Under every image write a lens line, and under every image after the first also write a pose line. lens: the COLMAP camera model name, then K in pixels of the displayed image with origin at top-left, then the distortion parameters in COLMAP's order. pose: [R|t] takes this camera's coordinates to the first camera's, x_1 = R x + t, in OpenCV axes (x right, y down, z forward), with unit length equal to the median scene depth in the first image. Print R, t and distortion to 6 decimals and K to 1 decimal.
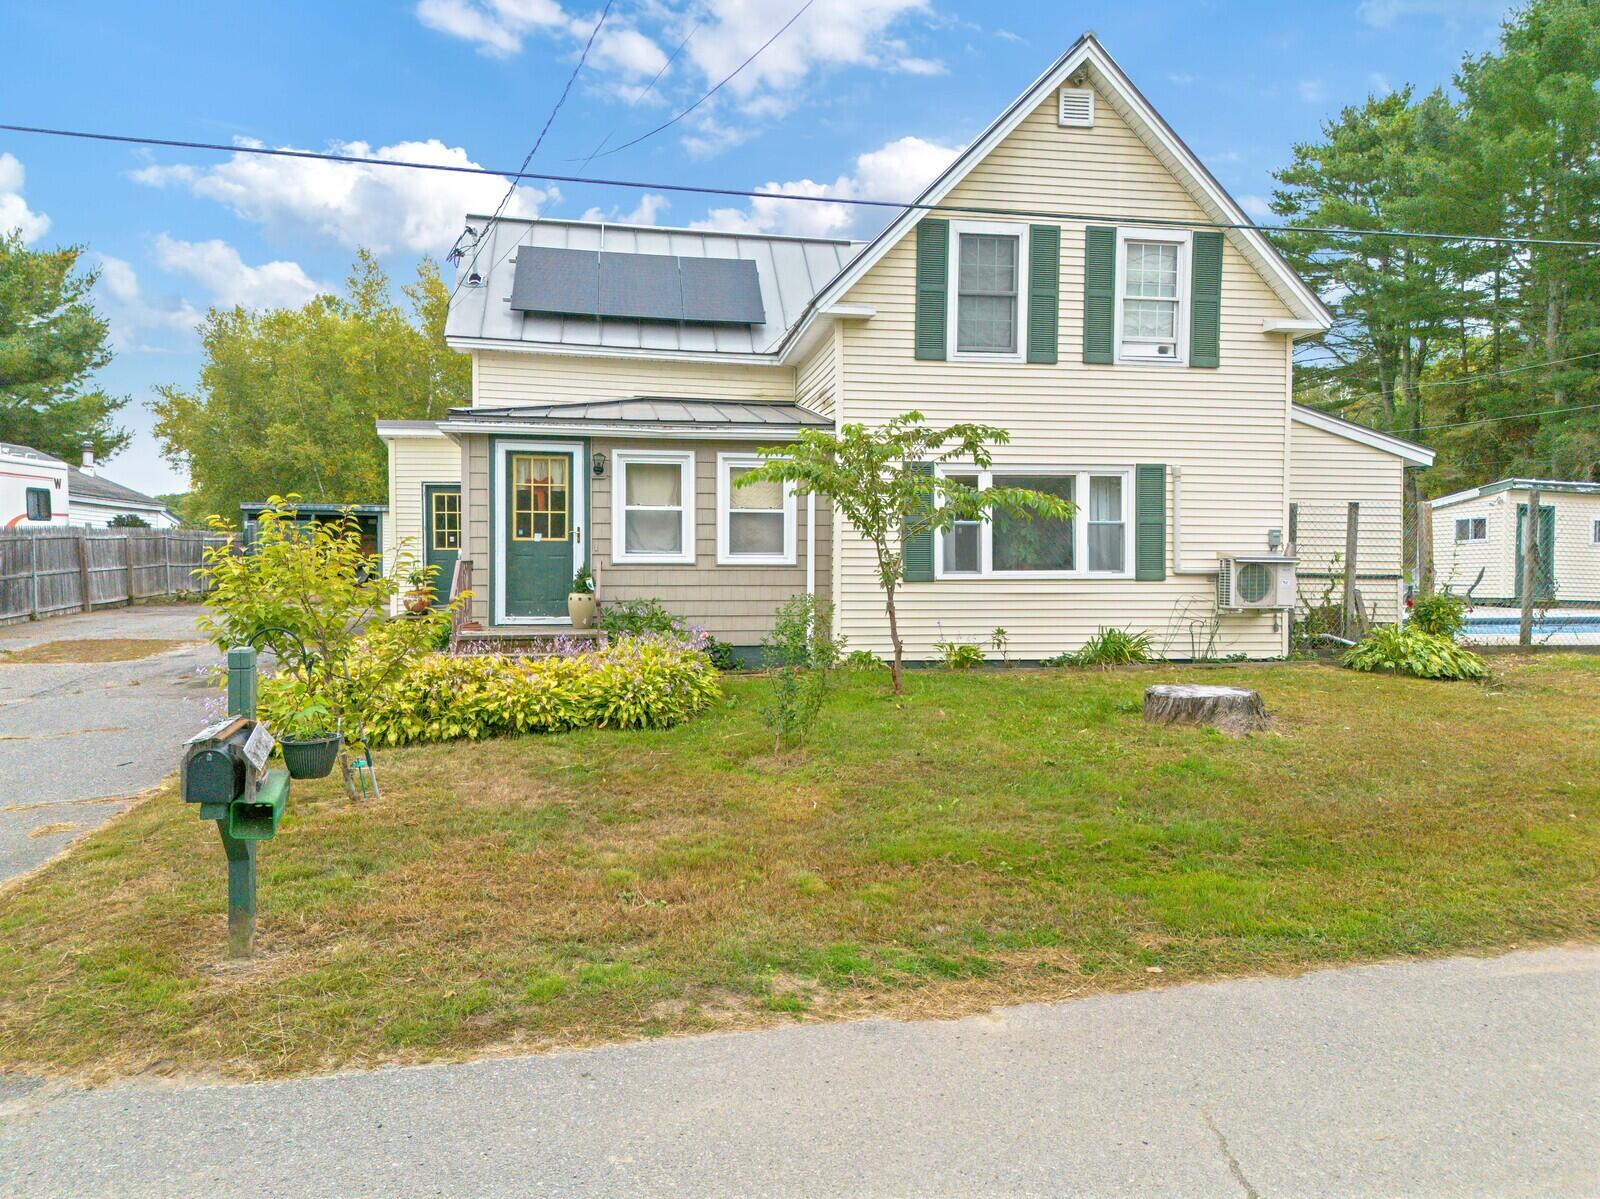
lens RADIAL K [[1122.4, 0, 801.5], [0, 1122.4, 555.5], [0, 0, 1]] dist [0.116557, -0.134686]
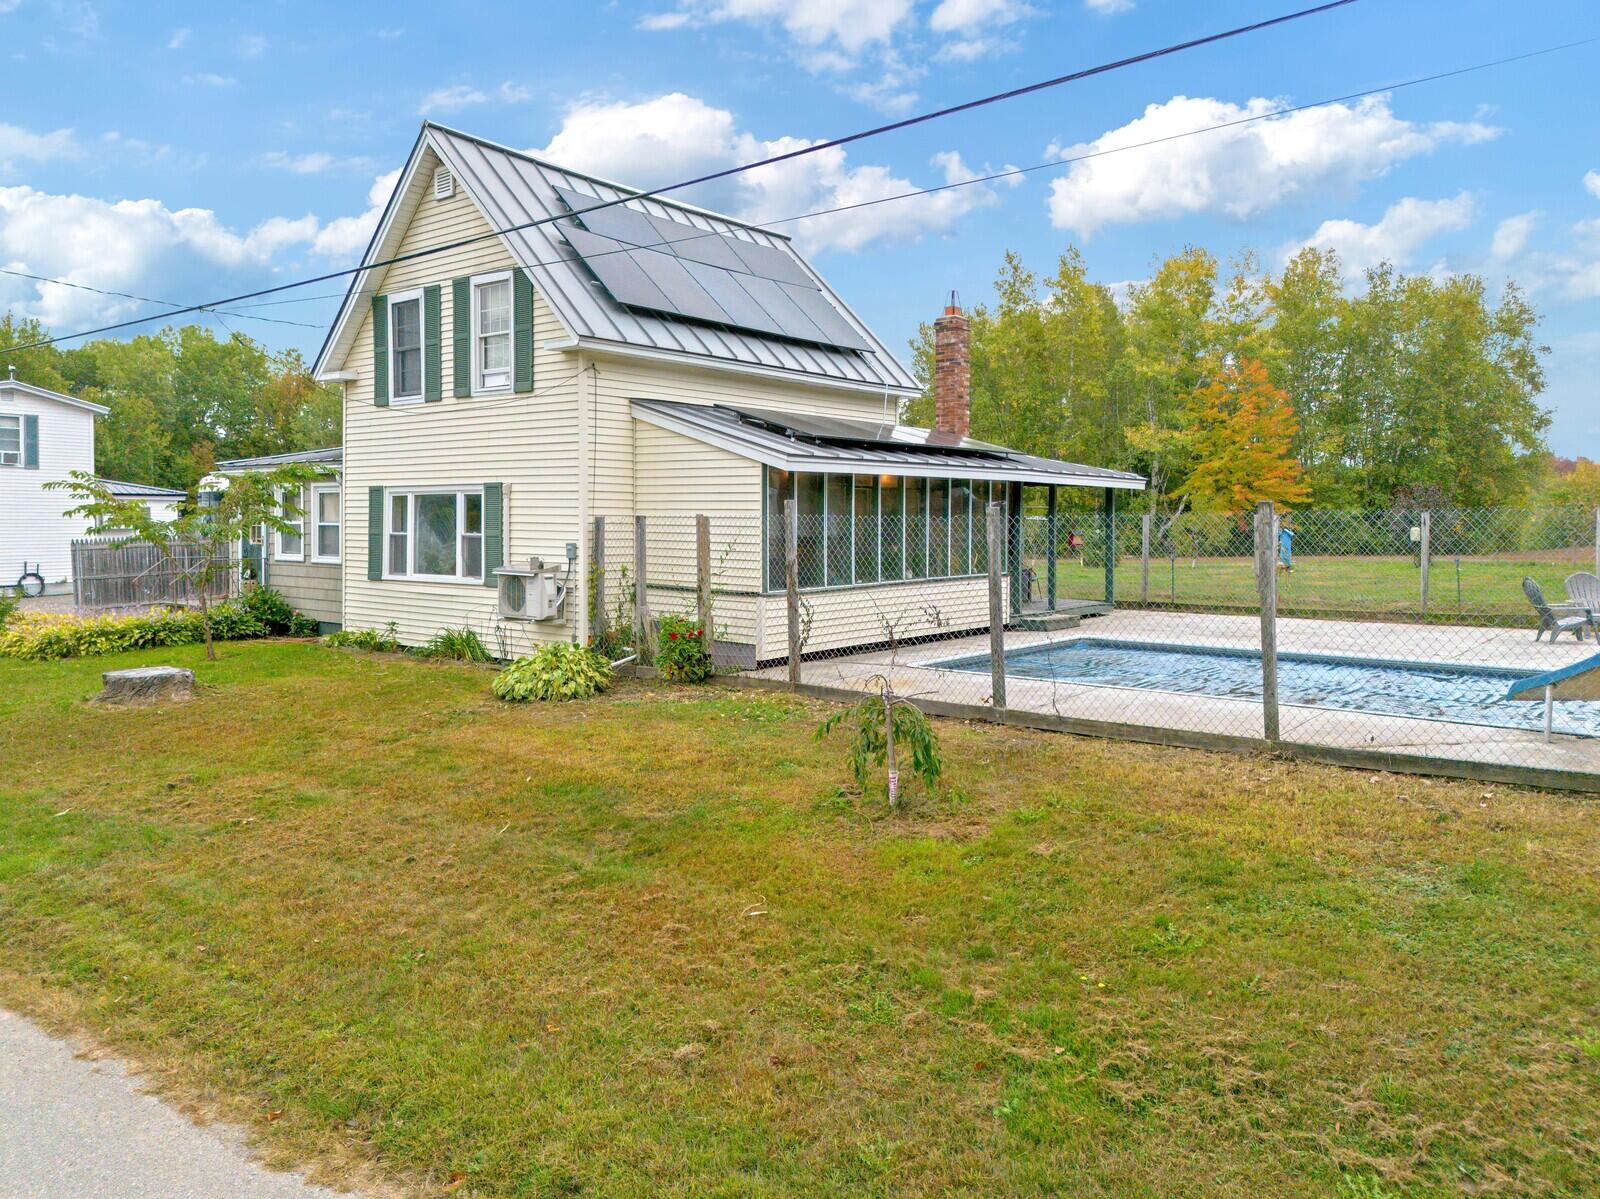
lens RADIAL K [[1129.0, 0, 798.7], [0, 1129.0, 534.3], [0, 0, 1]] dist [0.095489, -0.098287]
pose [[0.660423, 0.009486, -0.750834, 1.367999], [-0.002135, 0.999940, 0.010755, -0.043395], [0.750891, -0.005499, 0.660403, 0.494406]]
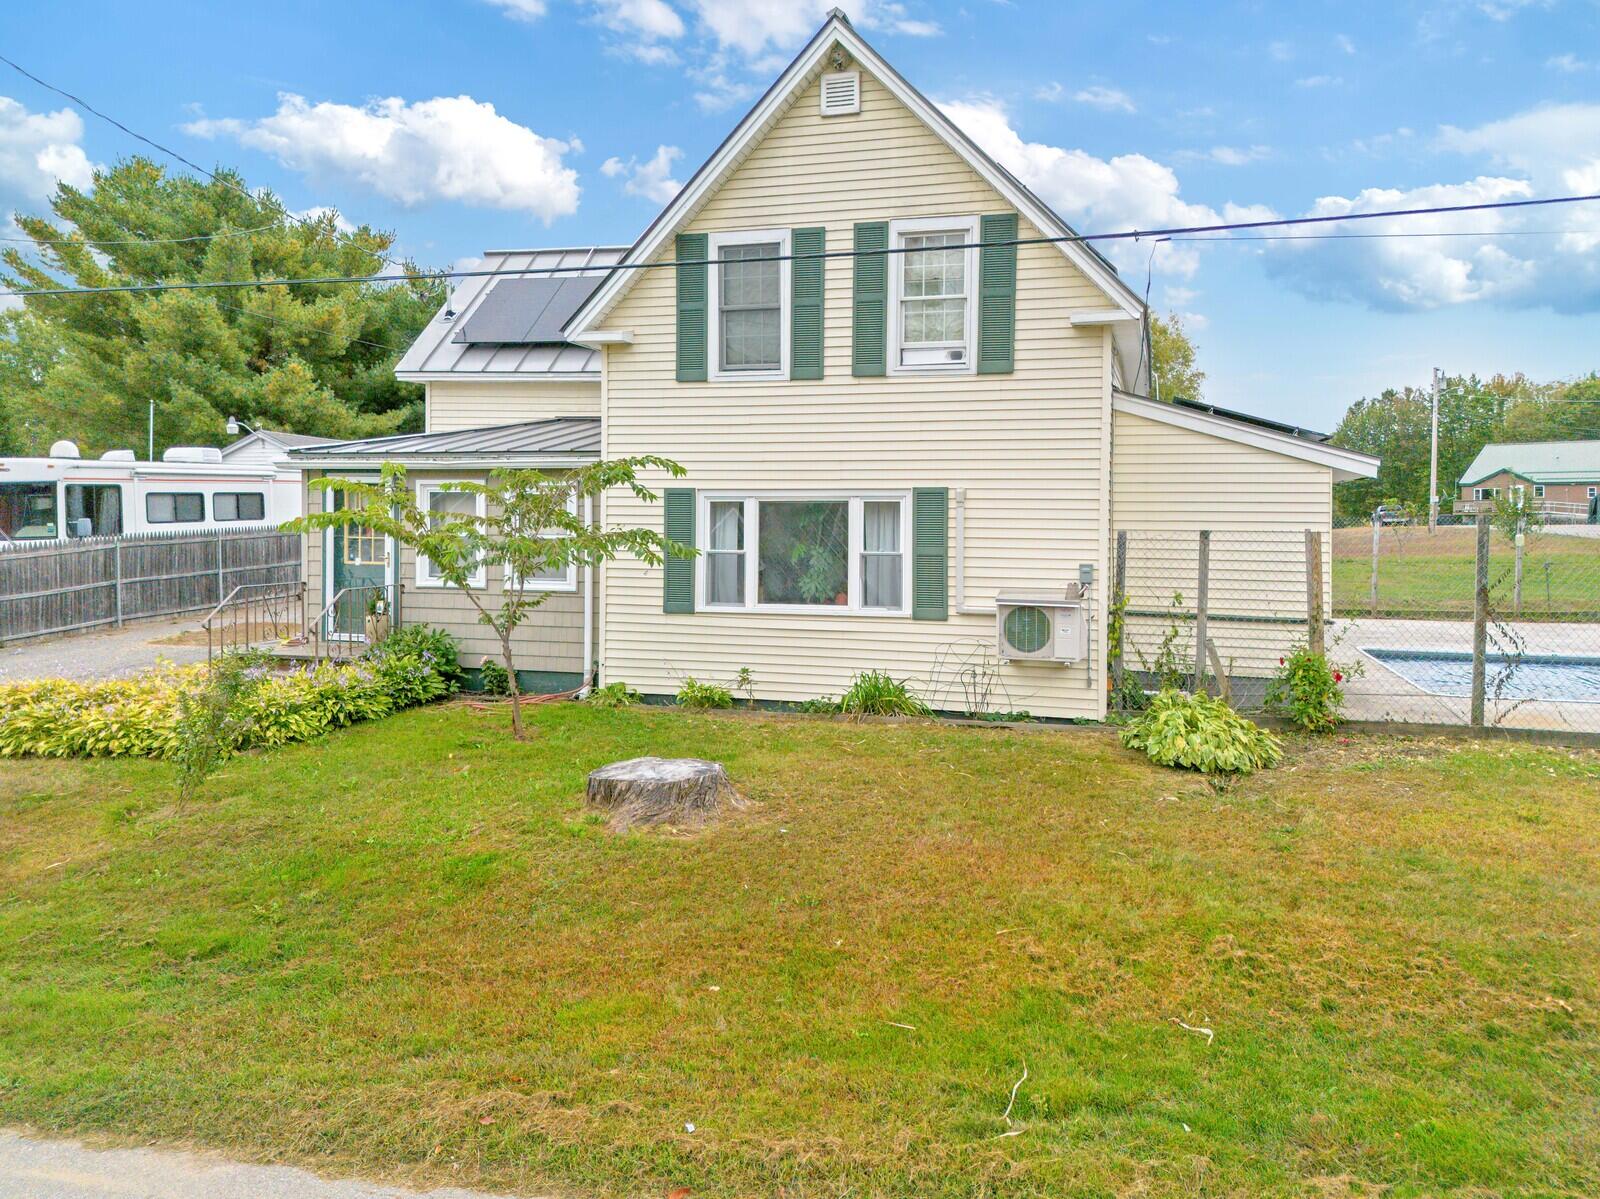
lens RADIAL K [[1129.0, 0, 798.7], [0, 1129.0, 534.3], [0, 0, 1]] dist [0.095489, -0.098287]
pose [[0.904301, 0.009147, -0.426798, 0.597955], [-0.003233, 0.999889, 0.014578, -0.057557], [0.426883, -0.011803, 0.904230, 0.167826]]
